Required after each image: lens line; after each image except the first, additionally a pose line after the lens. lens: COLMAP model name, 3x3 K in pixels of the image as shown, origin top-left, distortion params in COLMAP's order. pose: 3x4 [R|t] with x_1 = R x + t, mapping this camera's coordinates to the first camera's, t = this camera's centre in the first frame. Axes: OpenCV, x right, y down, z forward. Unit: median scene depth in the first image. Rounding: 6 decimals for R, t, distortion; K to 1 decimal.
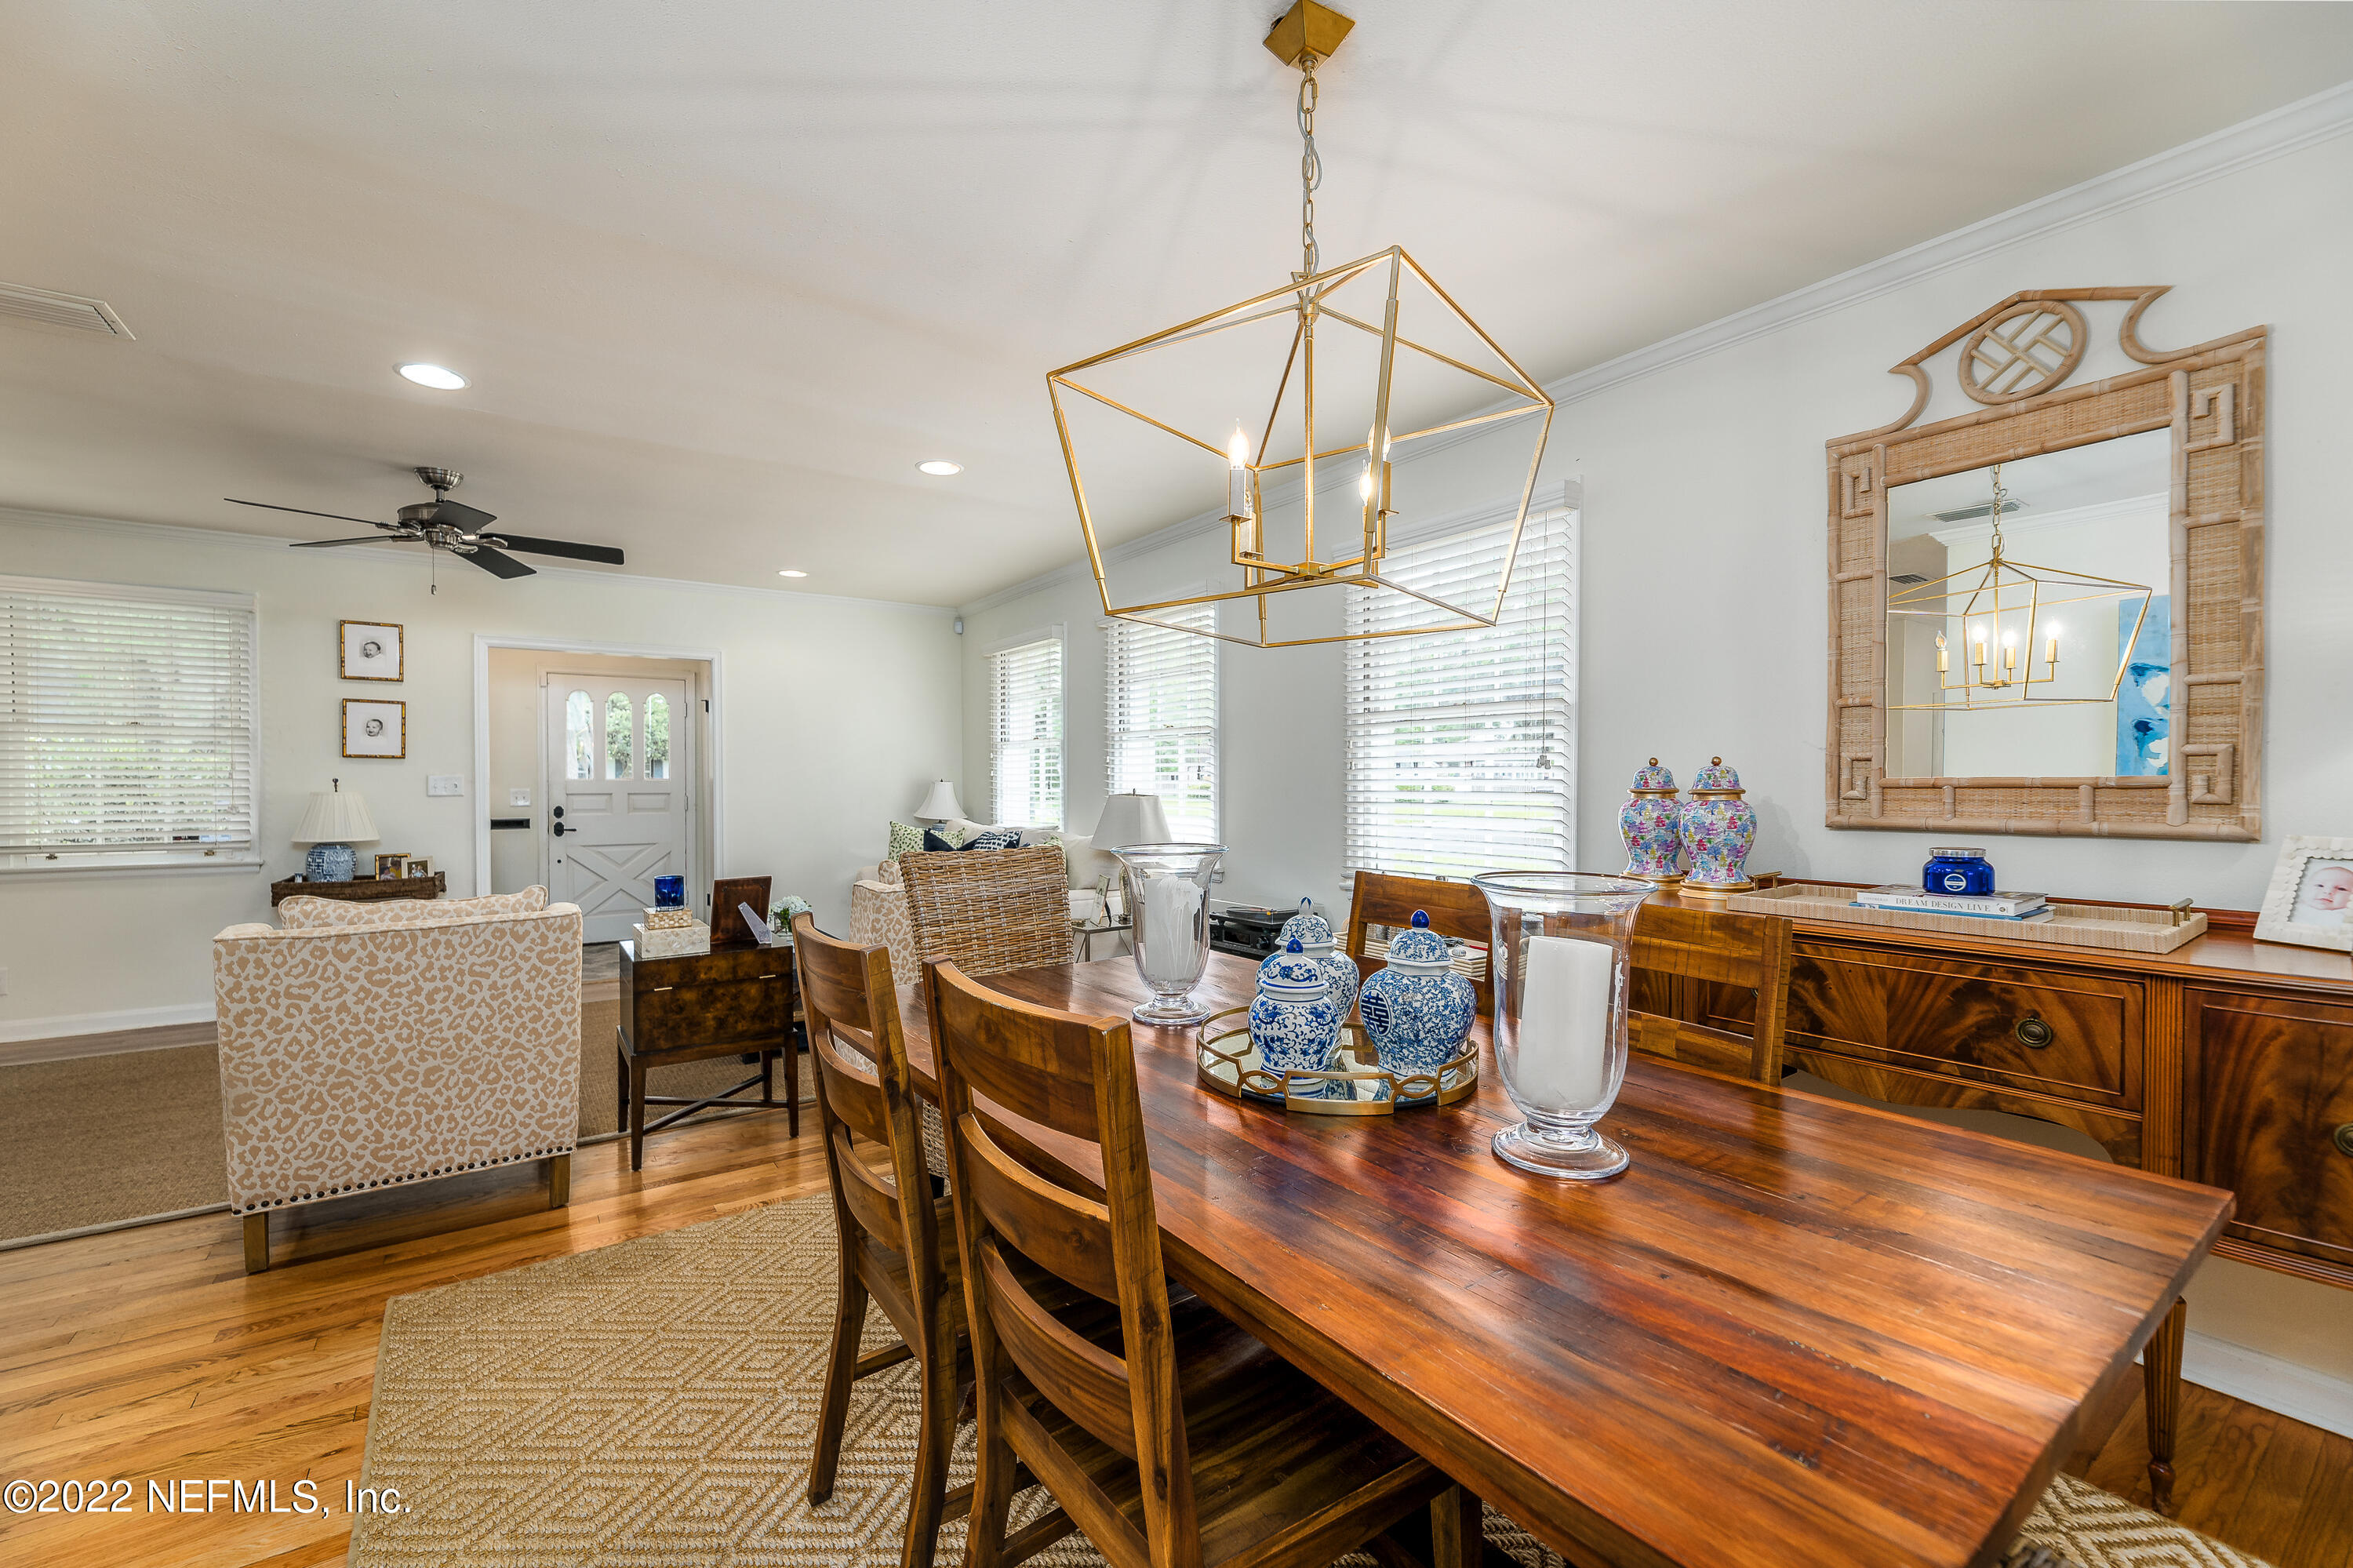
lens RADIAL K [[950.2, 0, 1167.1], [0, 950.2, 793.5], [0, 0, 1]] dist [-0.001975, -0.000250]
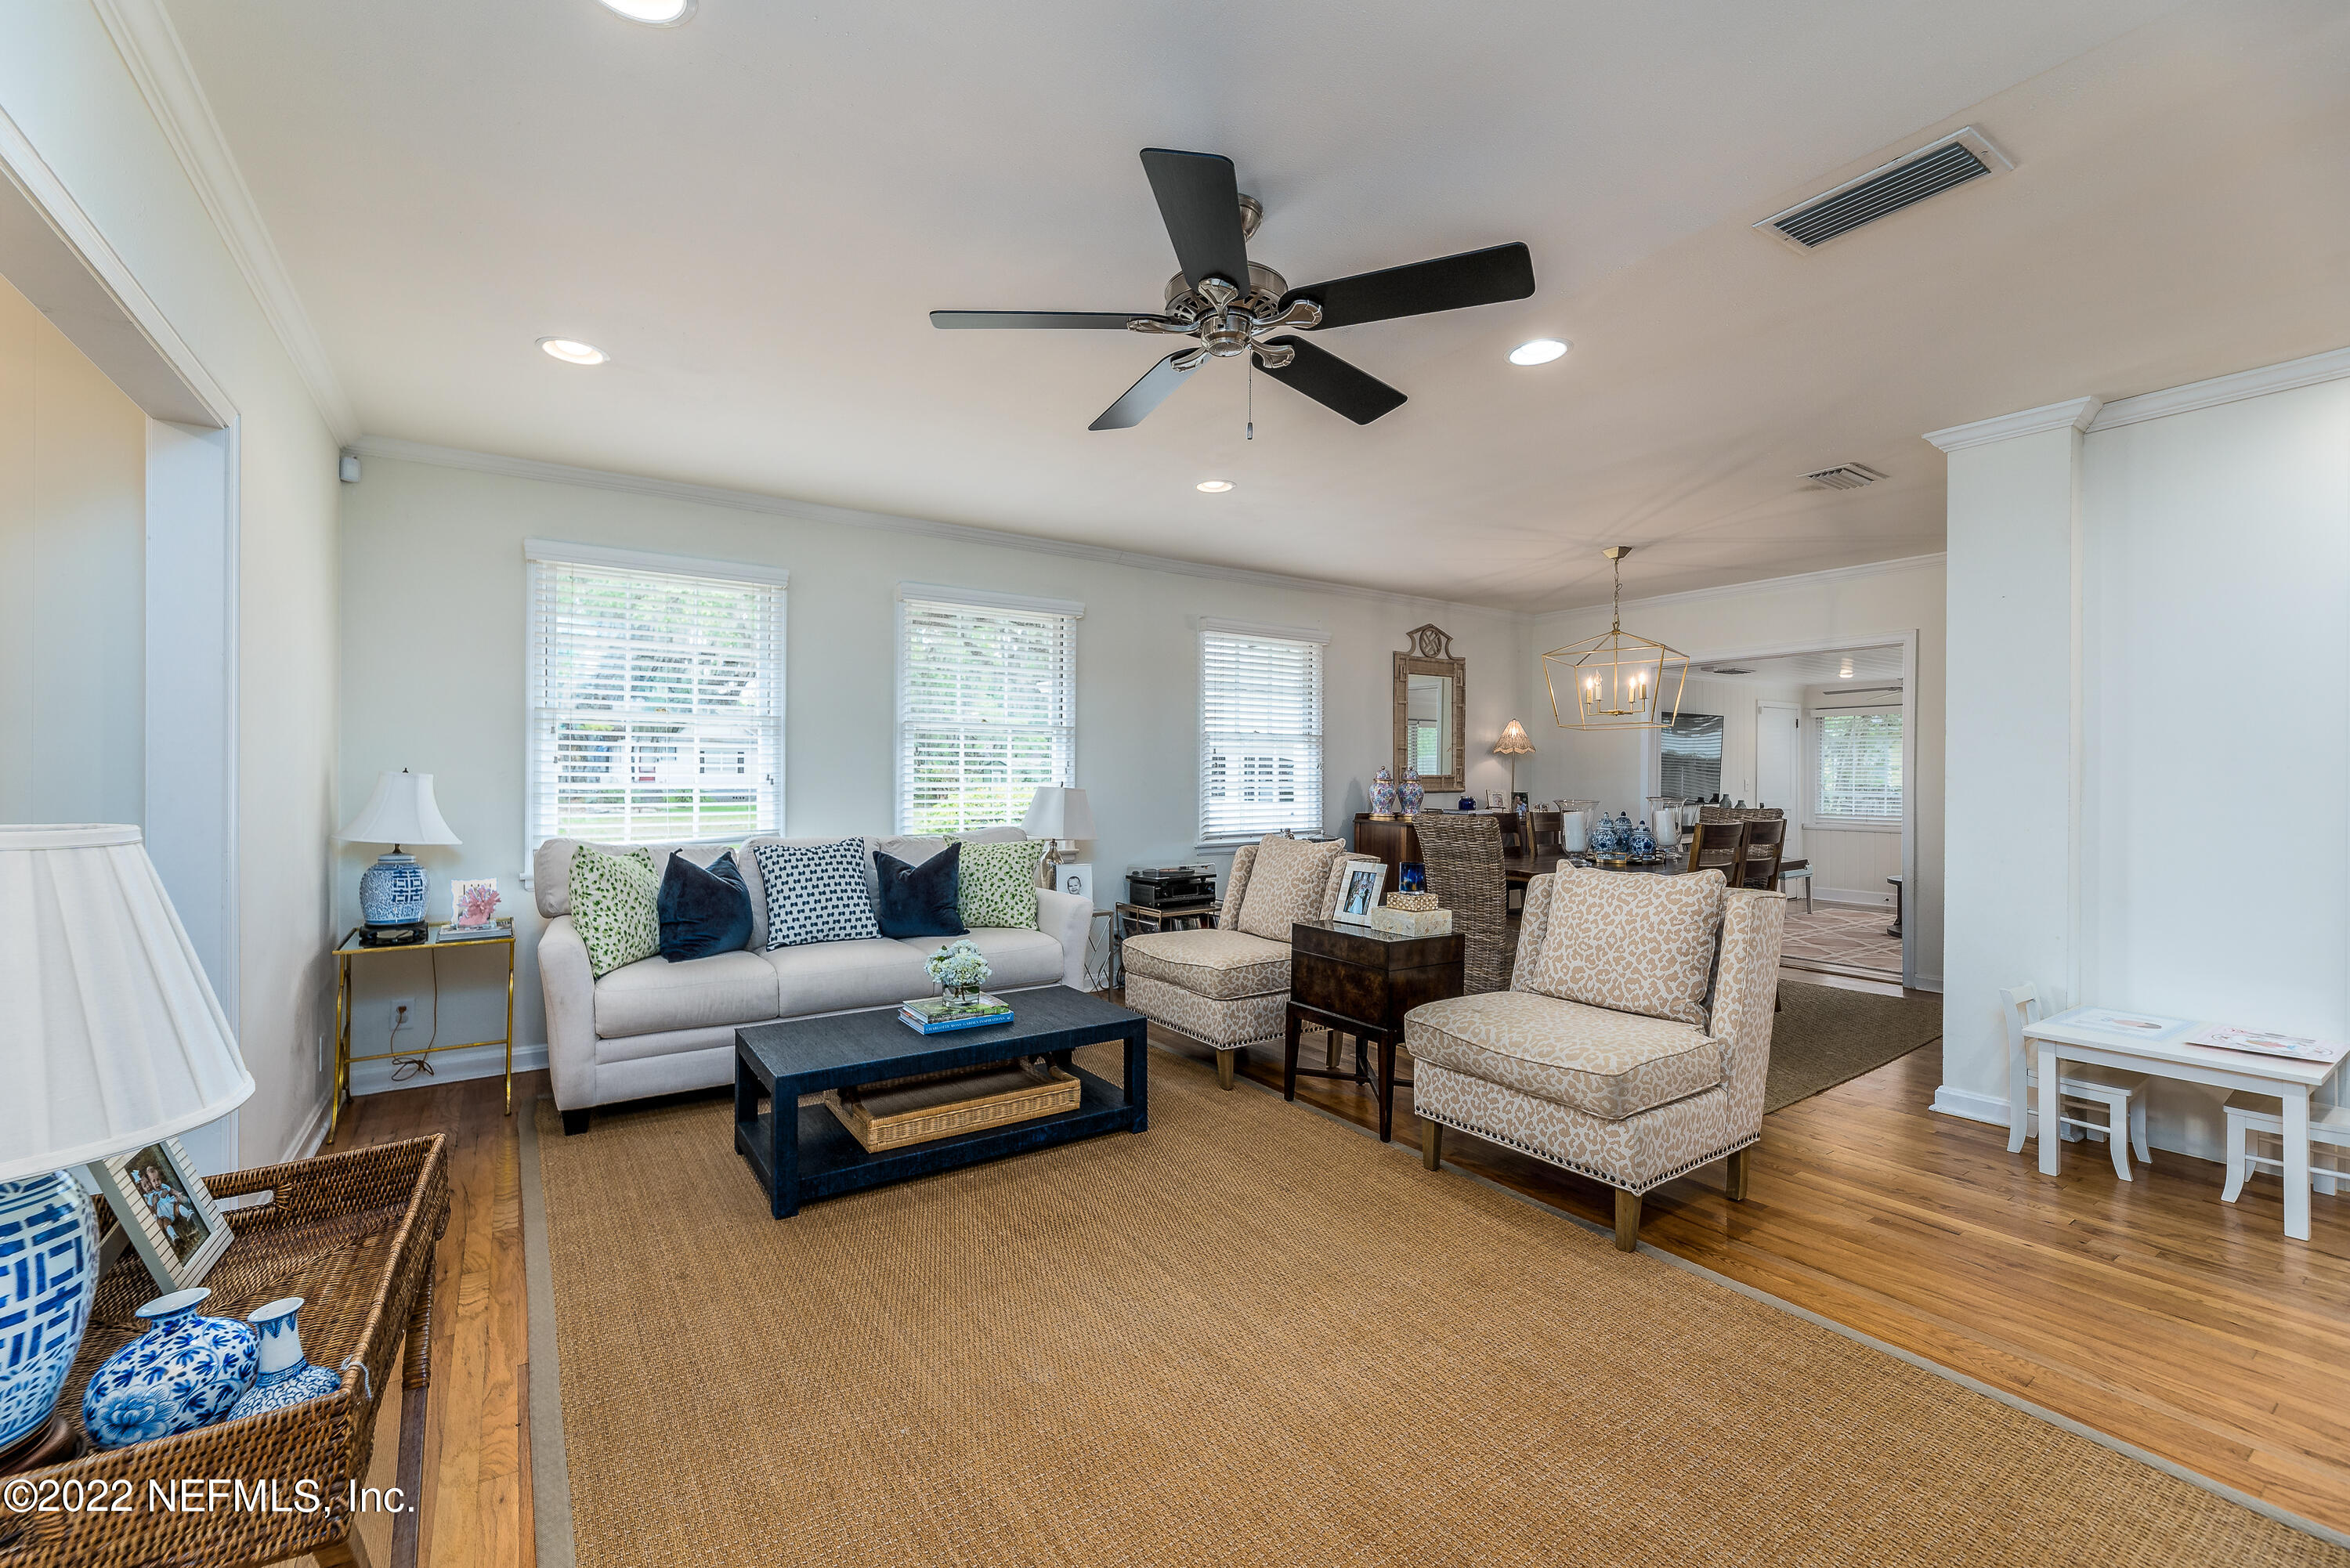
lens RADIAL K [[957.9, 0, 1157.9], [0, 957.9, 785.7], [0, 0, 1]] dist [-0.000285, -0.000259]
pose [[0.026232, -0.008764, 0.999617, -2.477665], [0.009308, 0.999920, 0.008522, -0.018958], [-0.999613, 0.009081, 0.026311, 1.929008]]
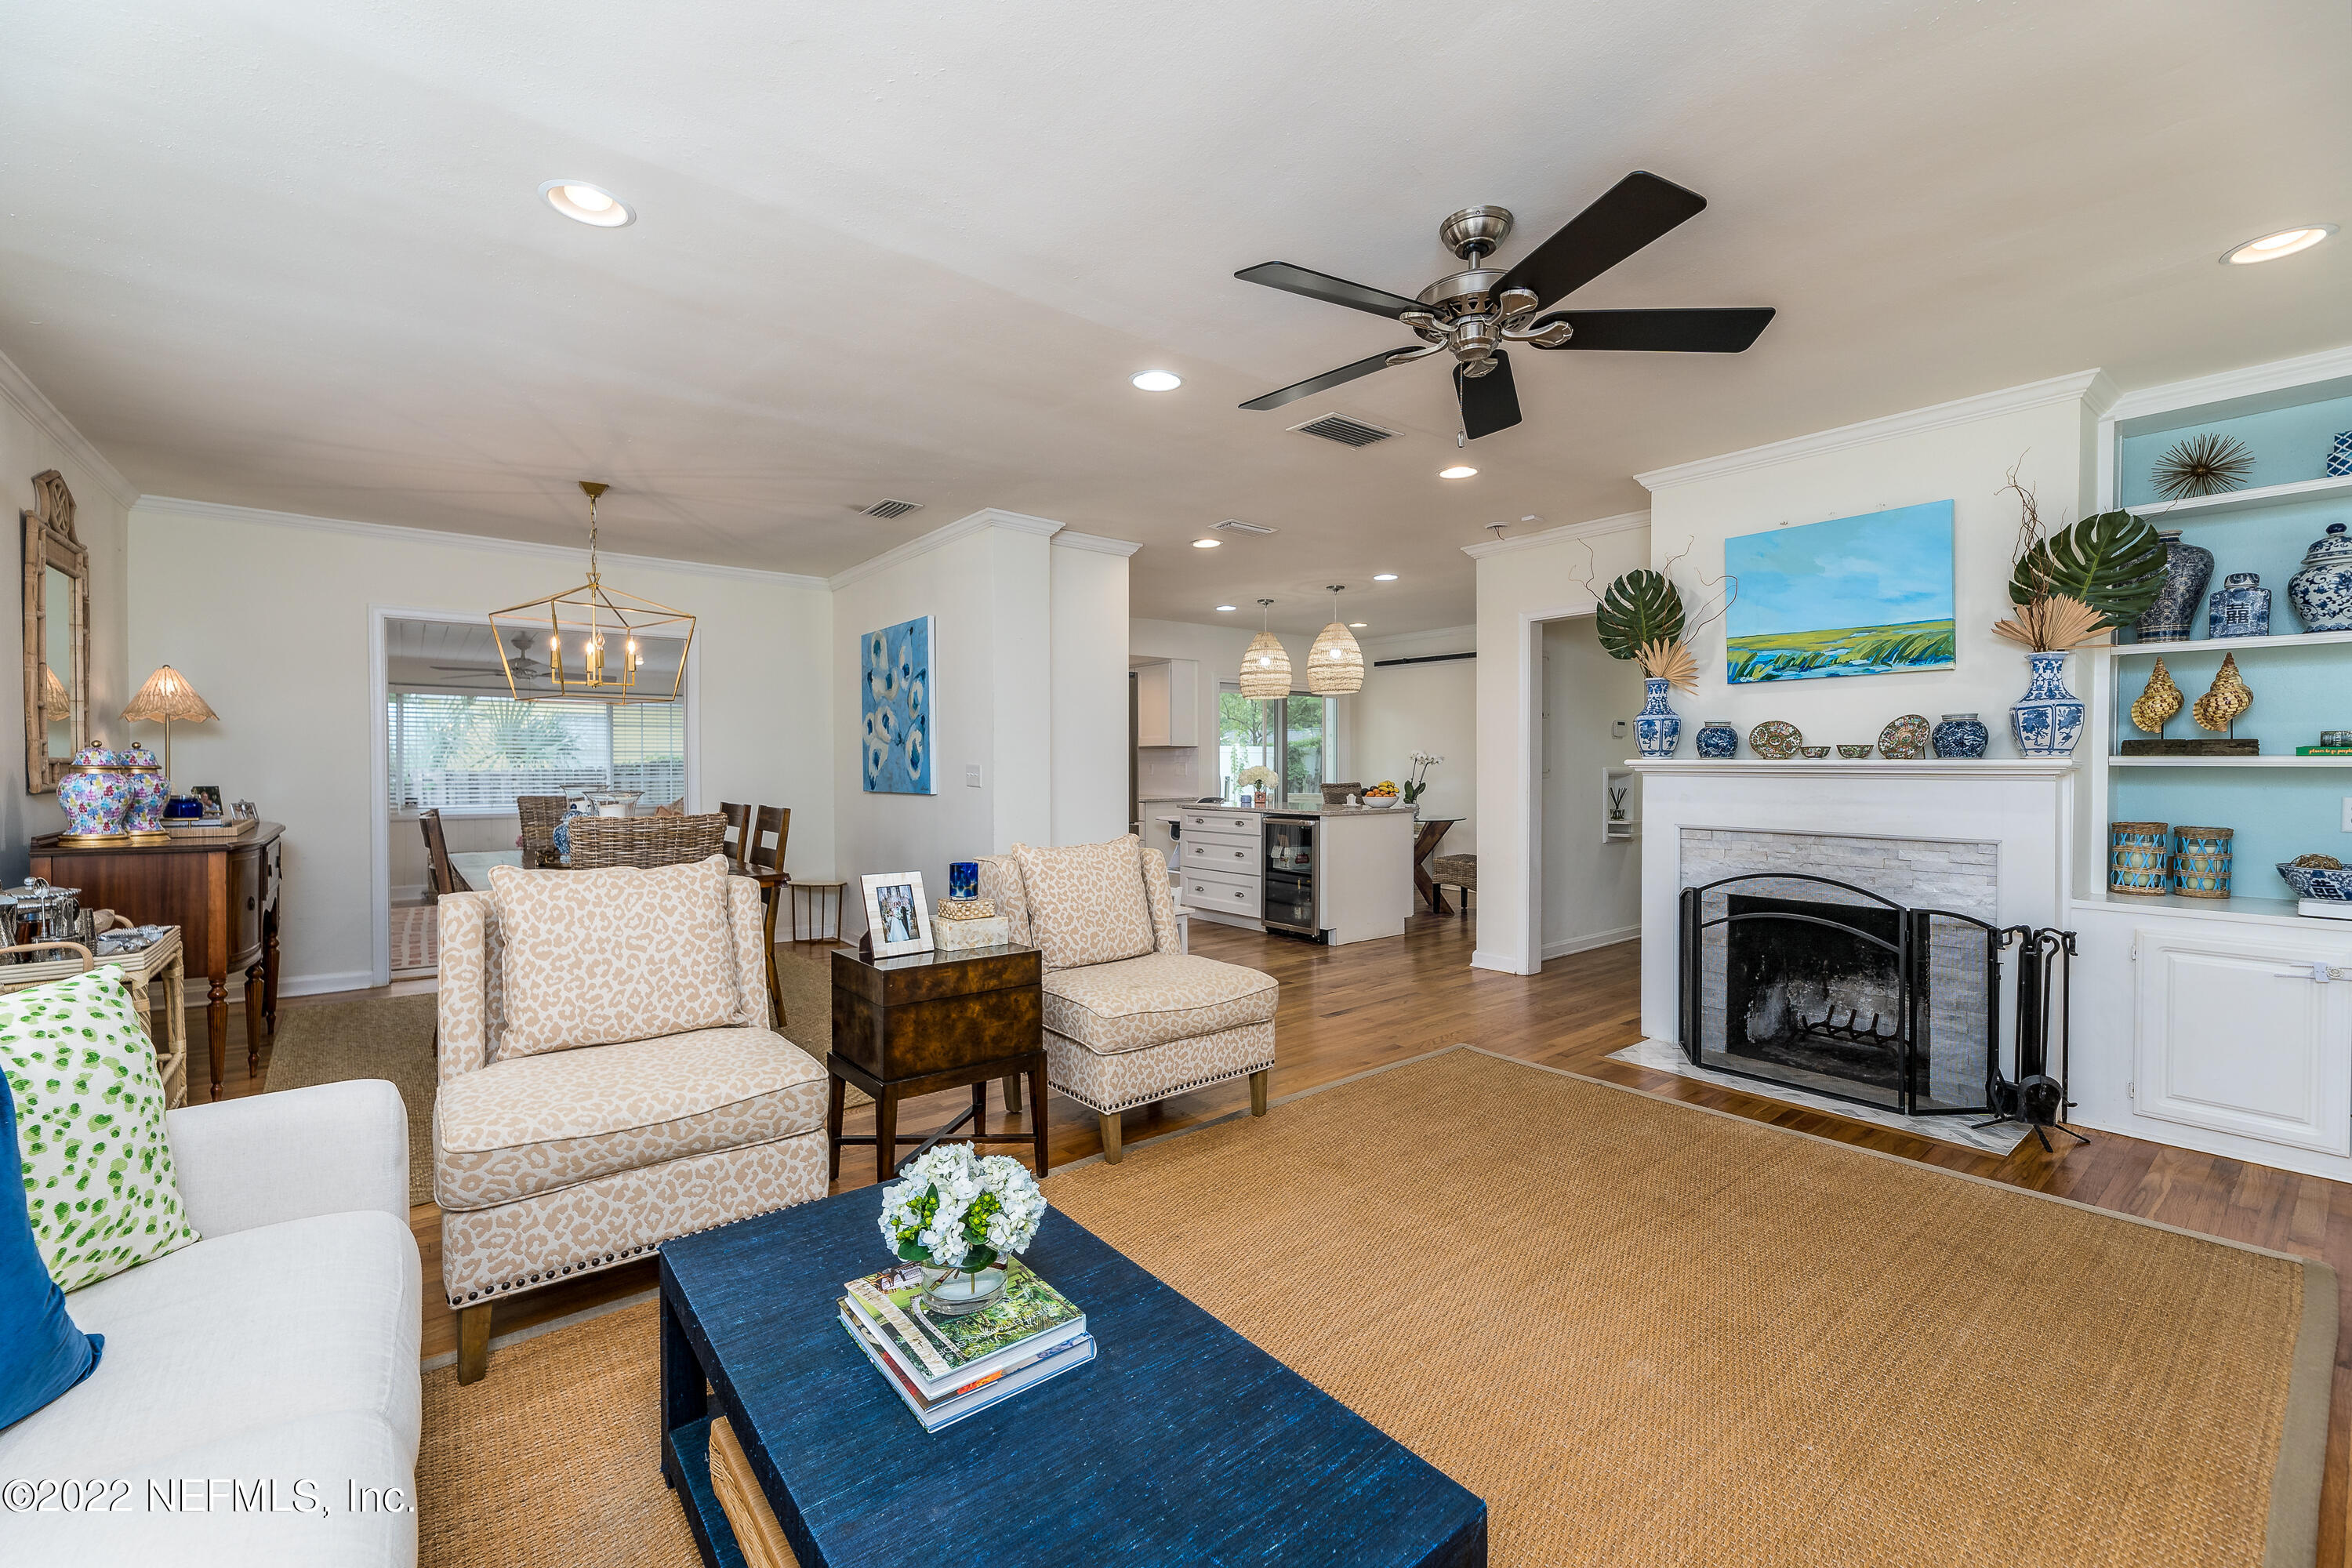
lens RADIAL K [[966.9, 0, 1164.9], [0, 966.9, 757.7], [0, 0, 1]] dist [-0.000701, -0.000161]
pose [[-0.998444, -0.000382, -0.055754, -1.032099], [-0.000810, 0.999970, 0.007653, -0.034499], [0.055750, 0.007687, -0.998415, 2.976814]]
